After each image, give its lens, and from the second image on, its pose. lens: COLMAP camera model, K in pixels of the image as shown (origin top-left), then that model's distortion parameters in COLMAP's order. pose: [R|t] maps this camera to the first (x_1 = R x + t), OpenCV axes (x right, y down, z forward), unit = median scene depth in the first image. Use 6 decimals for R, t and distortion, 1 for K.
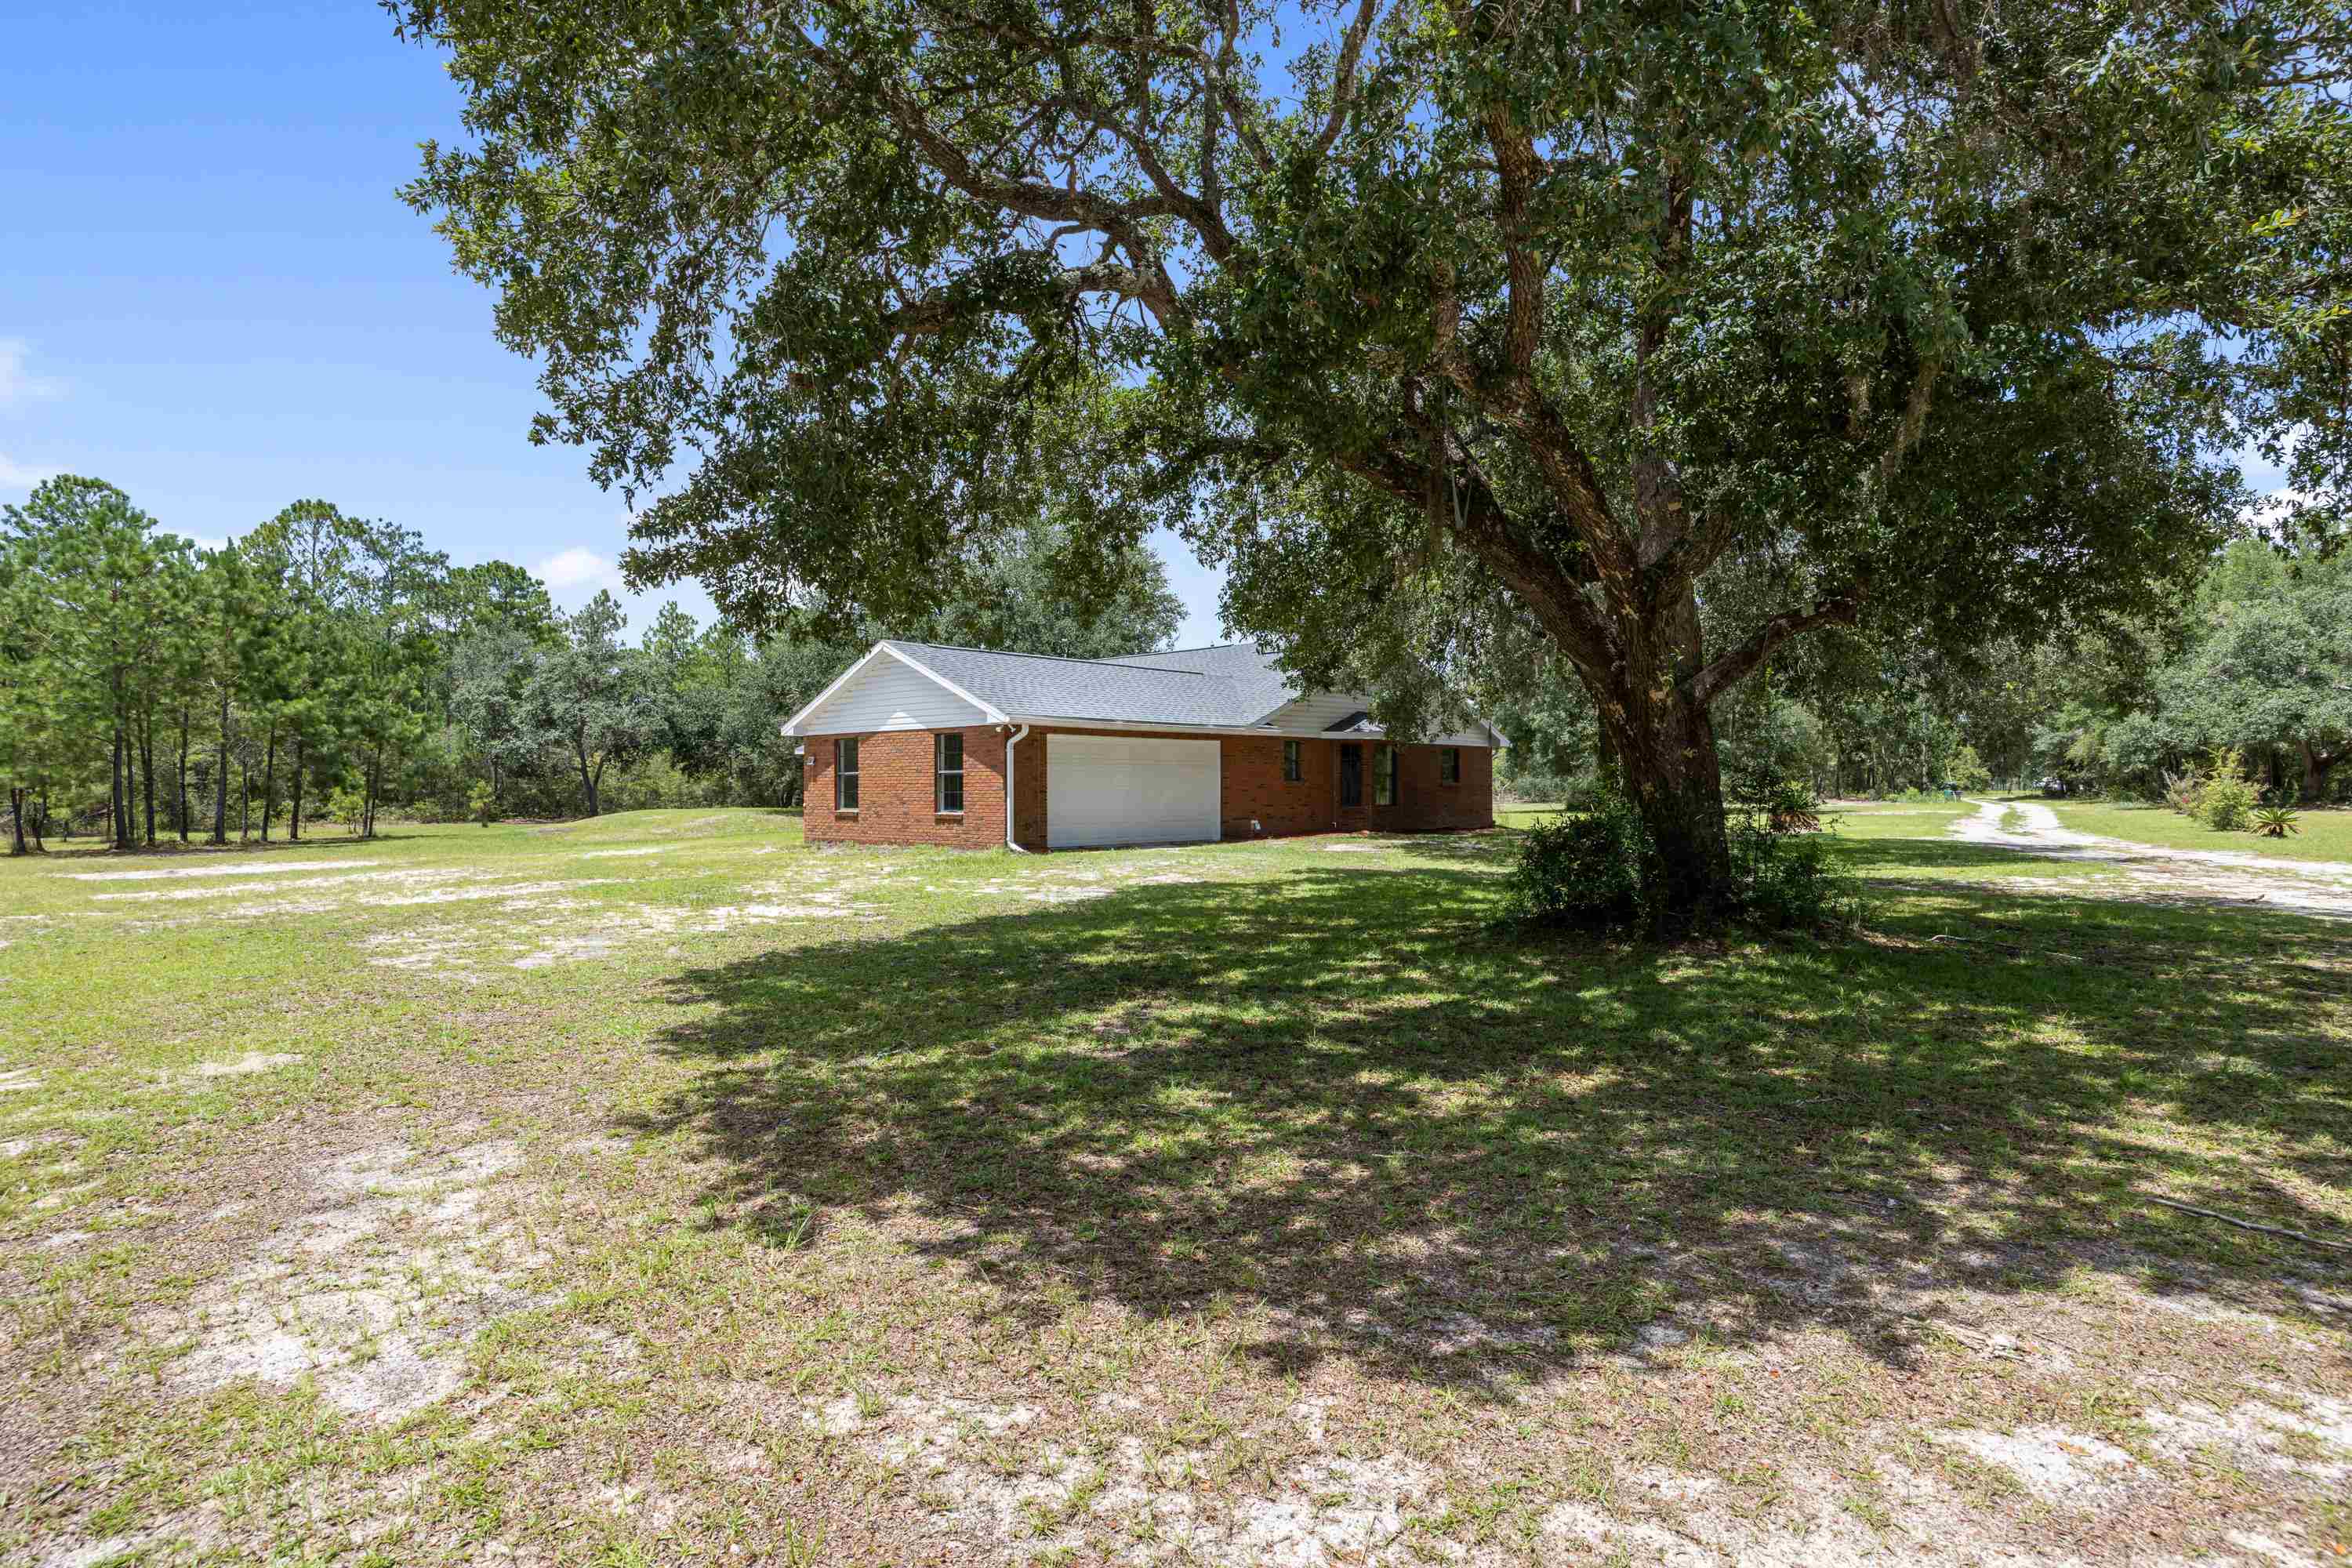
lens RADIAL K [[1267.7, 0, 1183.6], [0, 1267.7, 780.6], [0, 0, 1]] dist [0.000044, -0.000049]
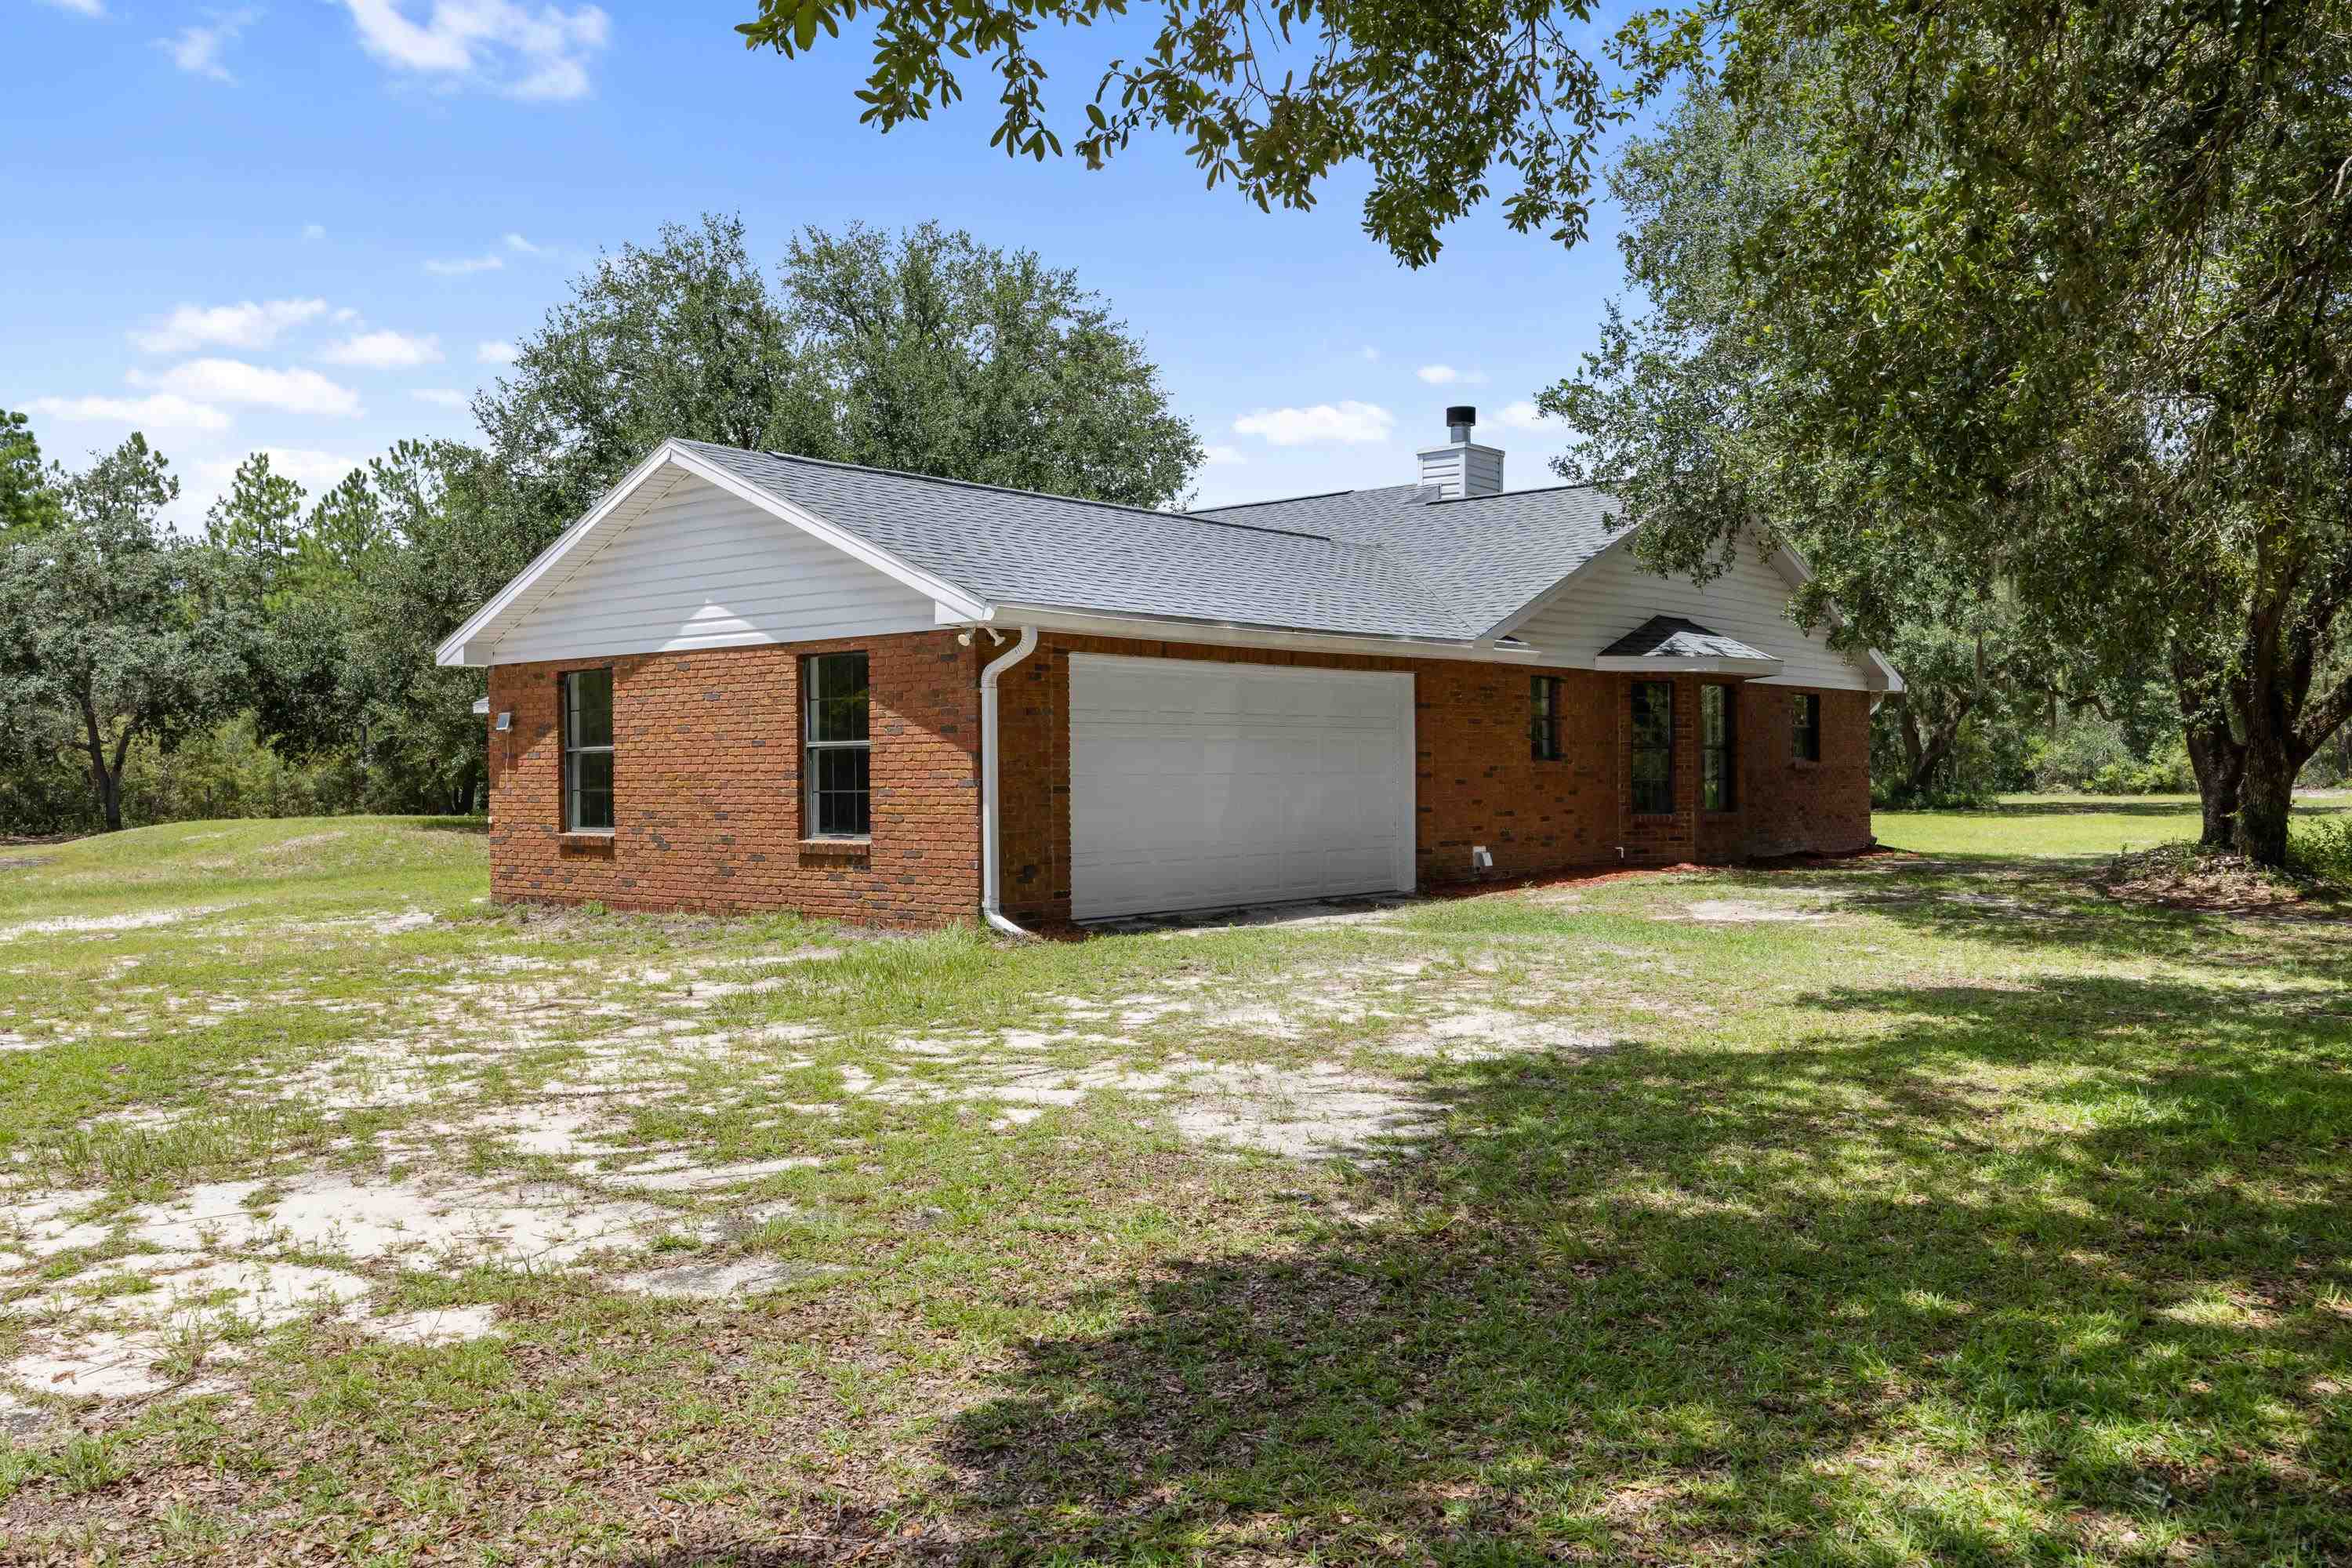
lens RADIAL K [[1943.0, 0, 1173.5], [0, 1943.0, 782.7], [0, 0, 1]] dist [0.001262, 0.000467]
pose [[0.999011, -0.006400, 0.044006, -0.087559], [0.005894, 0.999915, 0.011613, -0.000694], [-0.044076, -0.011342, 0.998964, 0.302102]]
